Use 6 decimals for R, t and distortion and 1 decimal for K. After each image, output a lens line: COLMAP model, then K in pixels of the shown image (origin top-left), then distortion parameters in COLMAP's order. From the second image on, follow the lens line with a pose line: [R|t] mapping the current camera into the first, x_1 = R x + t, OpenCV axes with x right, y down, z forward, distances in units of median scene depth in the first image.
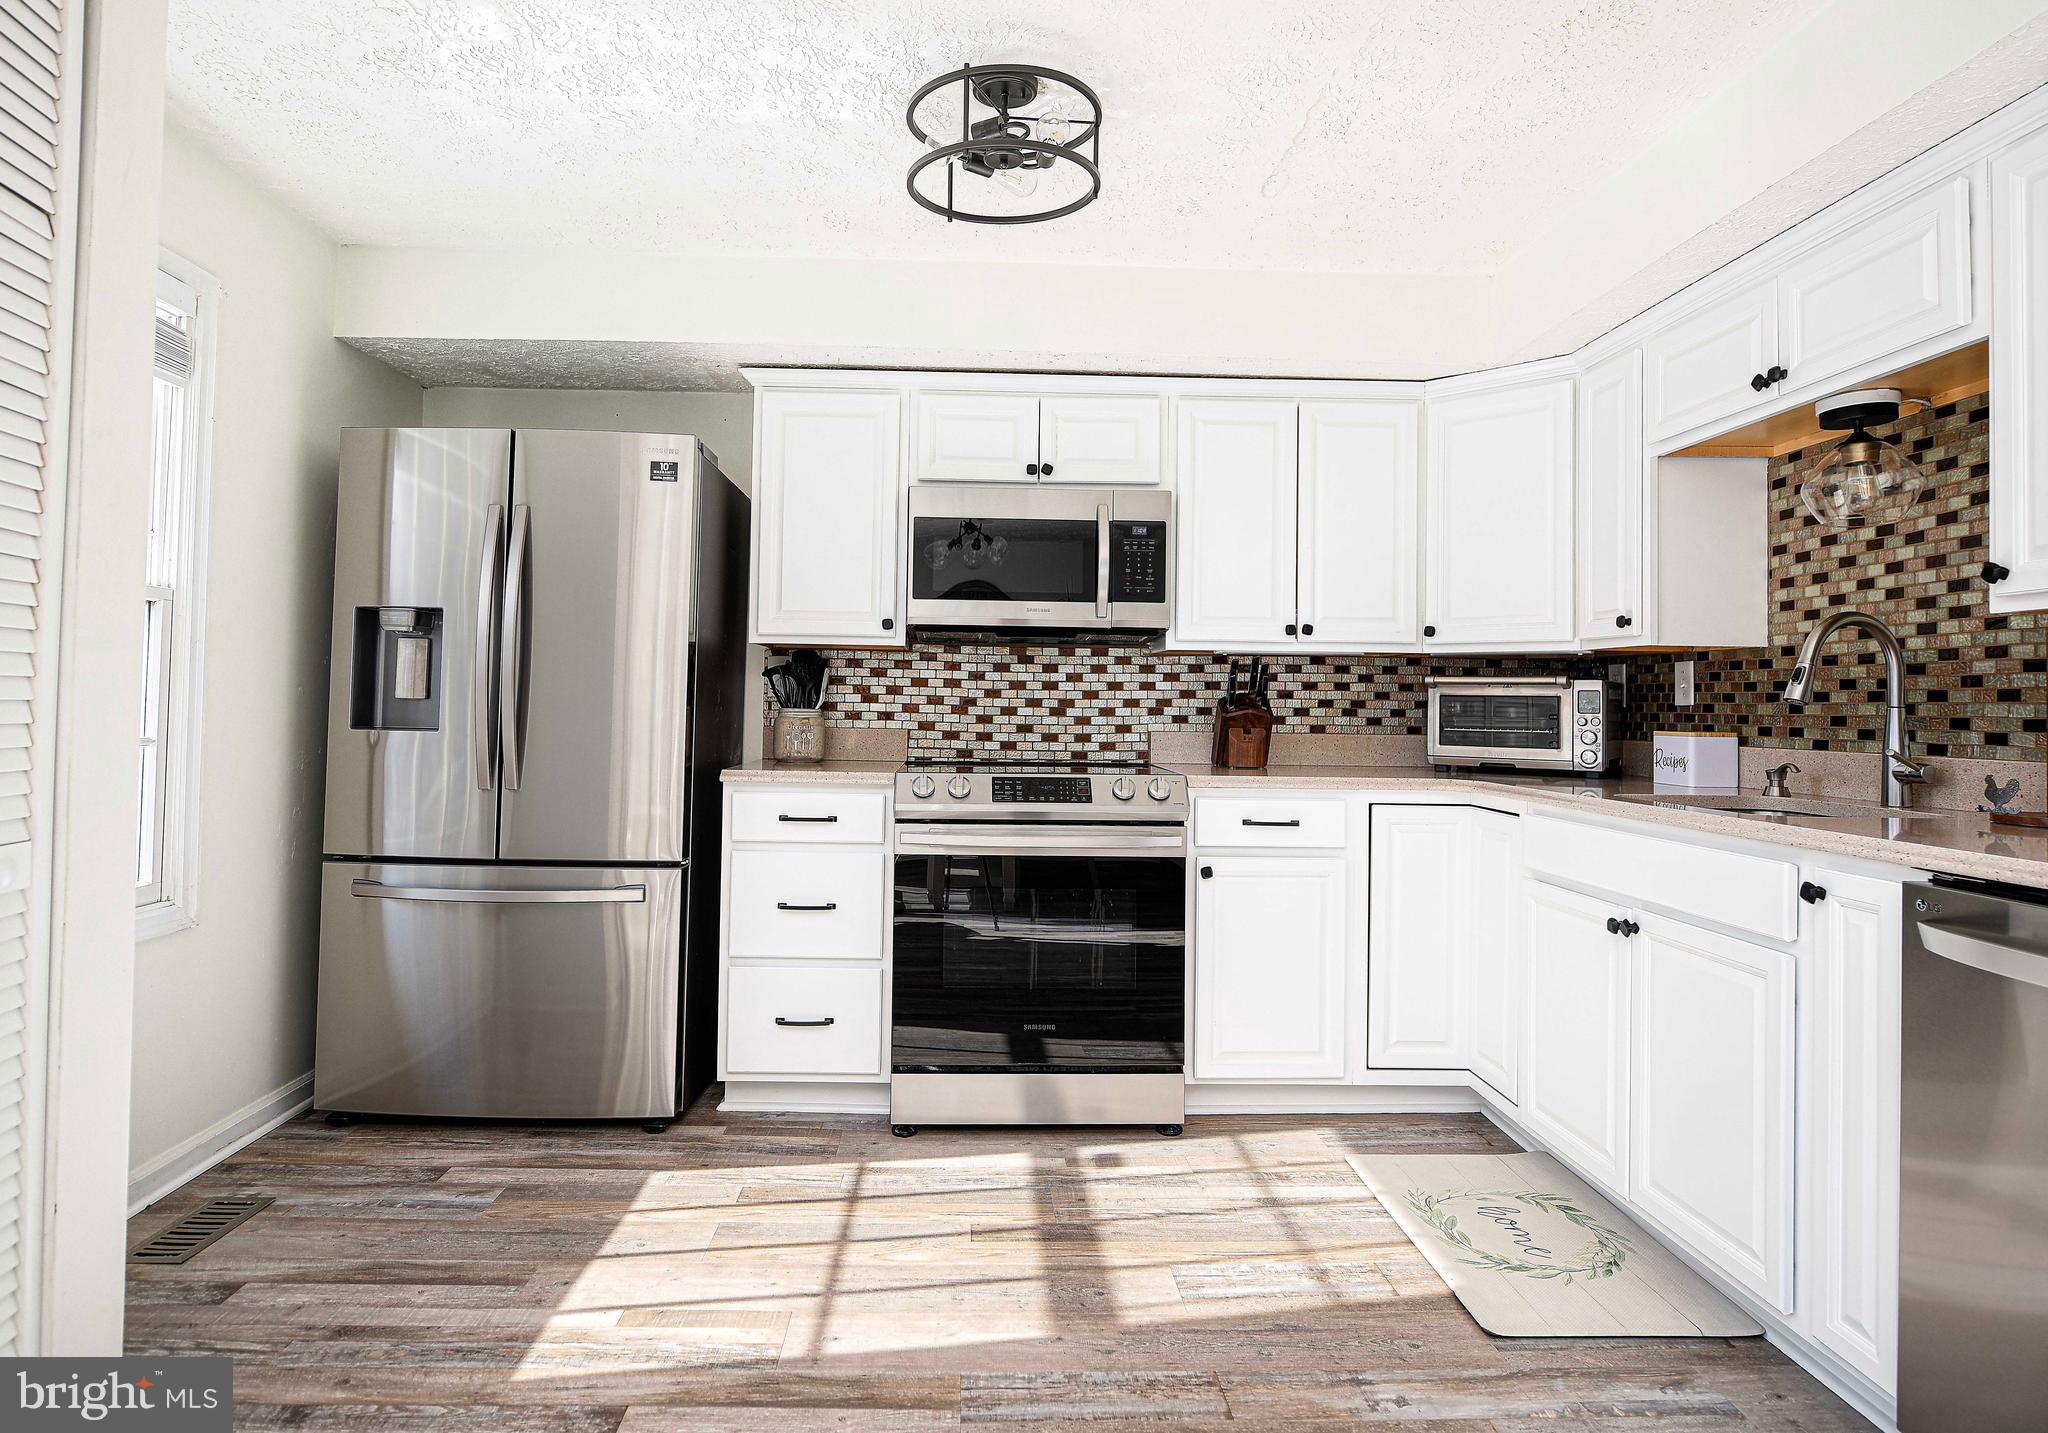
lens RADIAL K [[1122.2, 0, 997.5], [0, 1122.2, 679.7], [0, 0, 1]] dist [-0.011625, -0.001824]
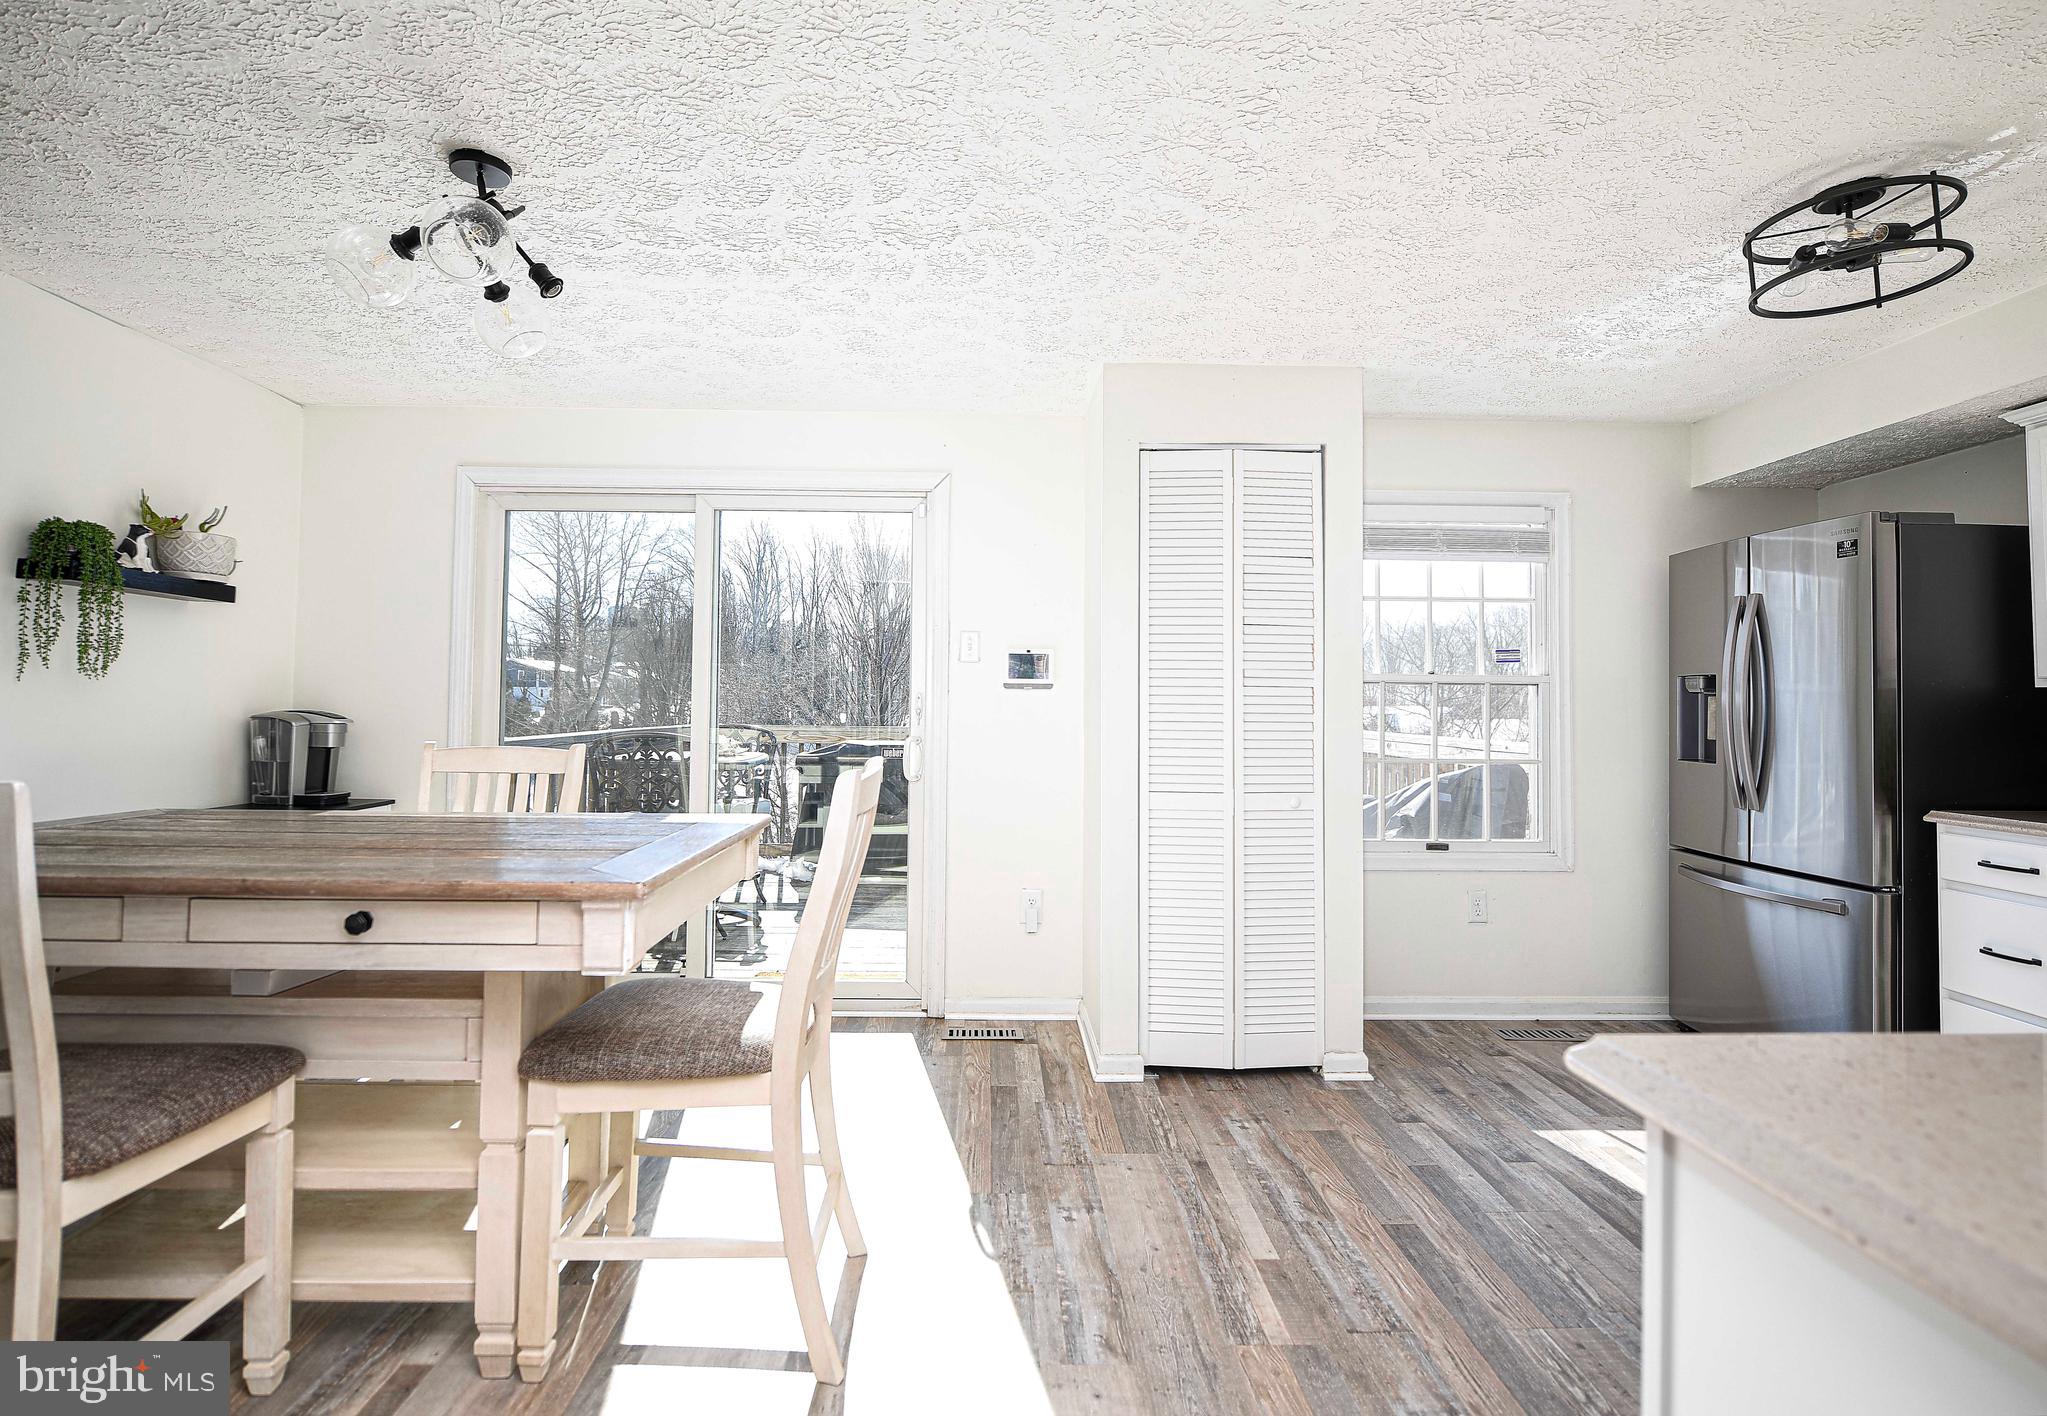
lens RADIAL K [[1011.0, 0, 1023.4], [0, 1011.0, 667.4], [0, 0, 1]] dist [-0.014780, -0.001063]
pose [[0.011086, -0.055393, -0.998403, 0.711933], [0.010244, 0.998418, -0.055280, -0.012765], [0.999886, -0.009614, 0.011636, 0.123181]]
